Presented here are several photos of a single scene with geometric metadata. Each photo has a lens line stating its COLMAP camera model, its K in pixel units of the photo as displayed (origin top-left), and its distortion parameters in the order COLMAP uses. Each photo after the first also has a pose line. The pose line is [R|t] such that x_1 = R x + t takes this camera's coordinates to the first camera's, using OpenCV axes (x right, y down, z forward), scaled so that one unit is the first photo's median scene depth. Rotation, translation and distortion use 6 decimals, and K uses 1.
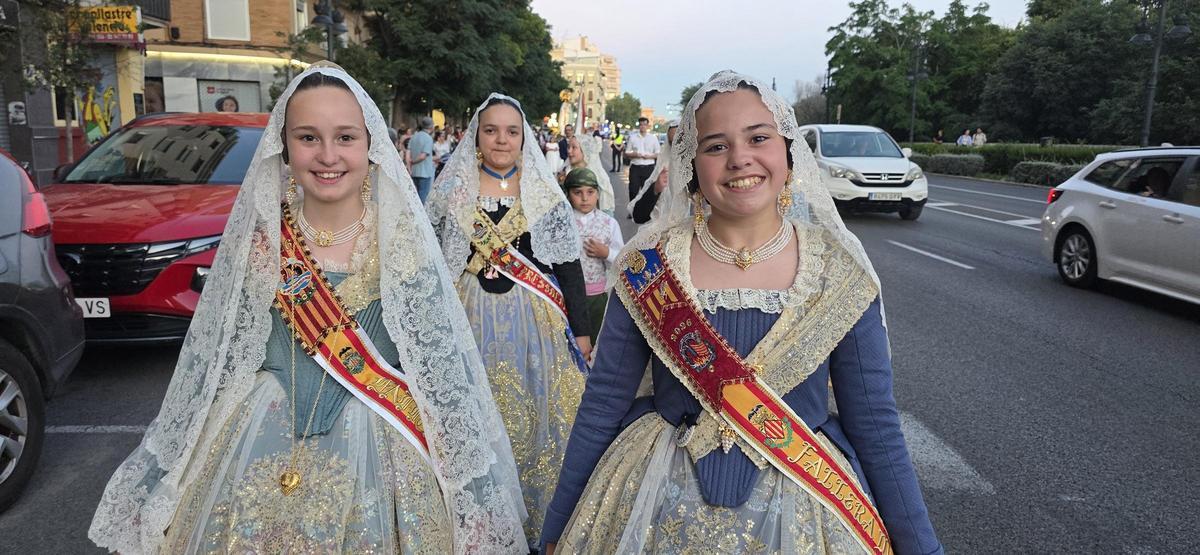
lens RADIAL K [[795.8, 0, 599.5], [0, 795.8, 263.1], [0, 0, 1]] dist [0.063887, -0.066353]
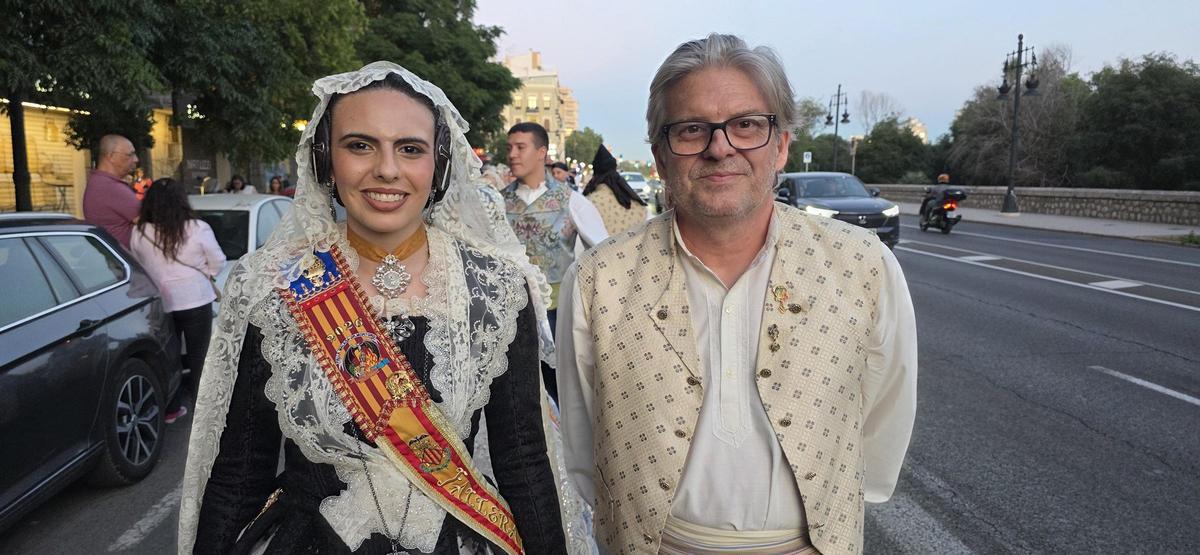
lens RADIAL K [[794.9, 0, 600.0], [0, 794.9, 277.5], [0, 0, 1]] dist [0.062711, -0.064936]
pose [[0.998075, -0.022122, 0.057941, -0.036775], [0.023994, 0.999206, -0.031807, -0.198576], [-0.057191, 0.033136, 0.997813, 1.196070]]
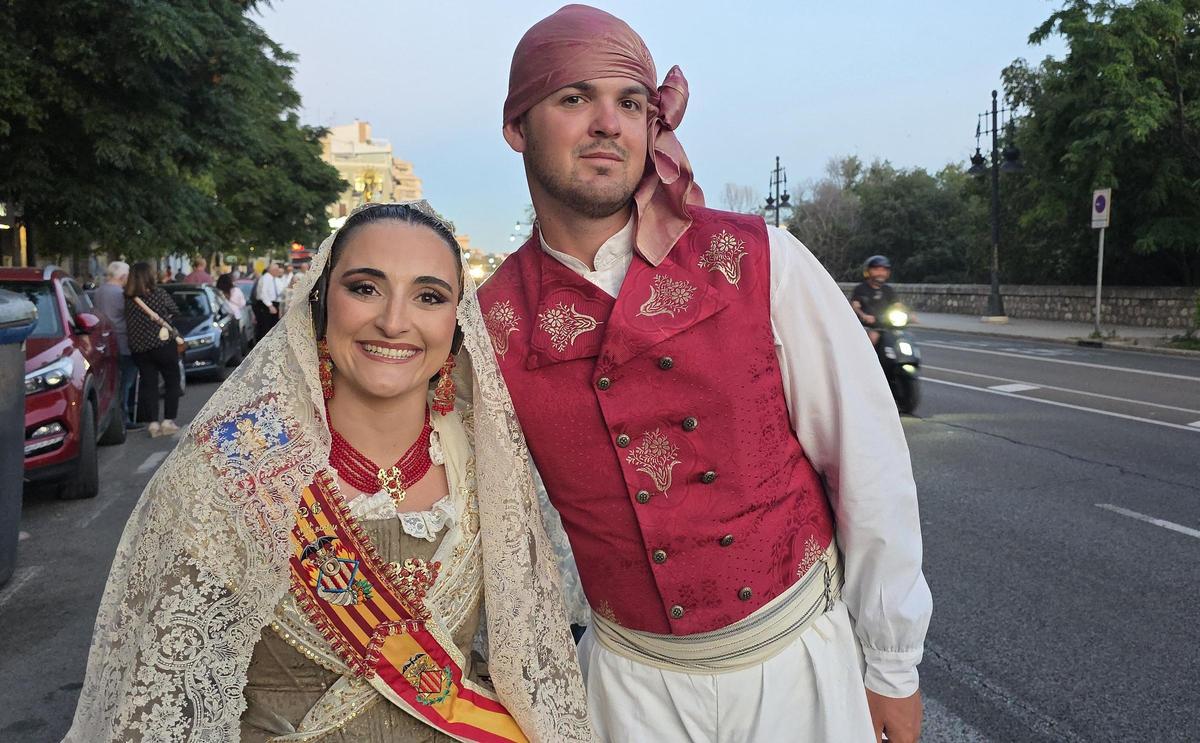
lens RADIAL K [[1058.1, 0, 645.8], [0, 1058.1, 356.2], [0, 0, 1]] dist [0.080531, -0.111298]
pose [[0.971893, -0.037794, 0.232369, -0.028212], [0.056442, 0.995650, -0.074130, -0.131358], [-0.228557, 0.085161, 0.969799, 0.787880]]
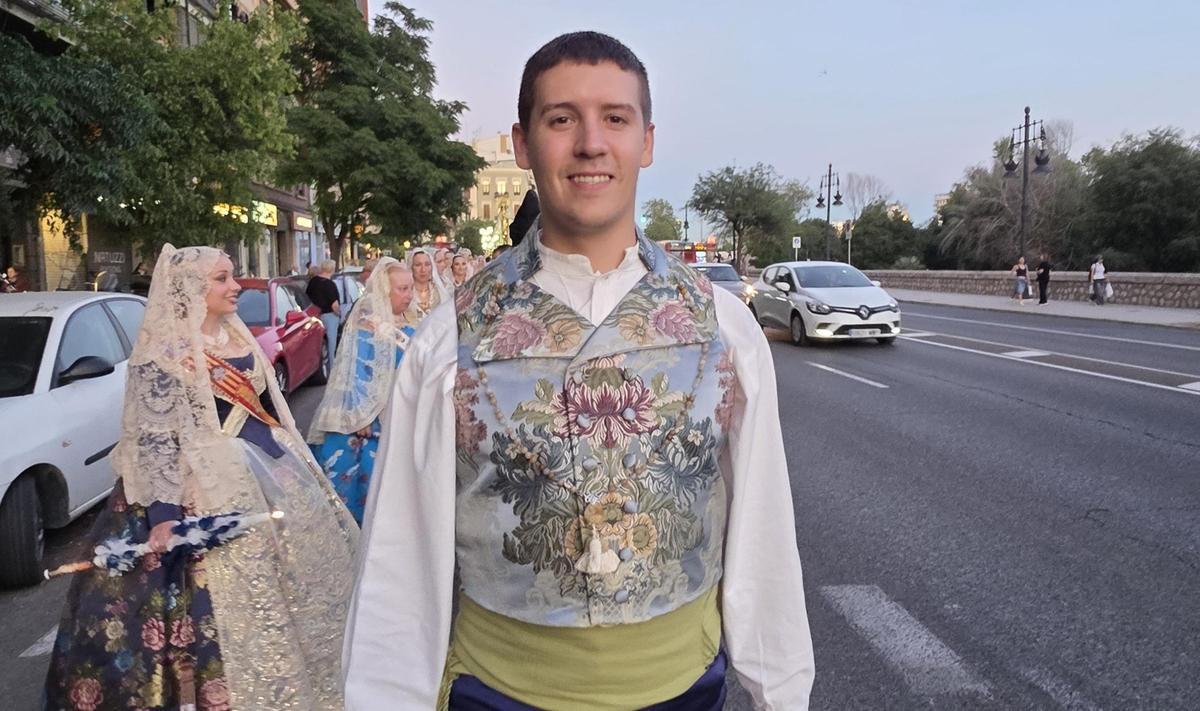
lens RADIAL K [[835.7, 0, 623.7], [0, 835.7, 350.5], [0, 0, 1]] dist [0.003061, 0.002270]
pose [[0.992654, -0.039099, 0.114499, -0.034255], [0.045609, 0.997455, -0.054797, -0.206230], [-0.112065, 0.059616, 0.991911, 1.252188]]
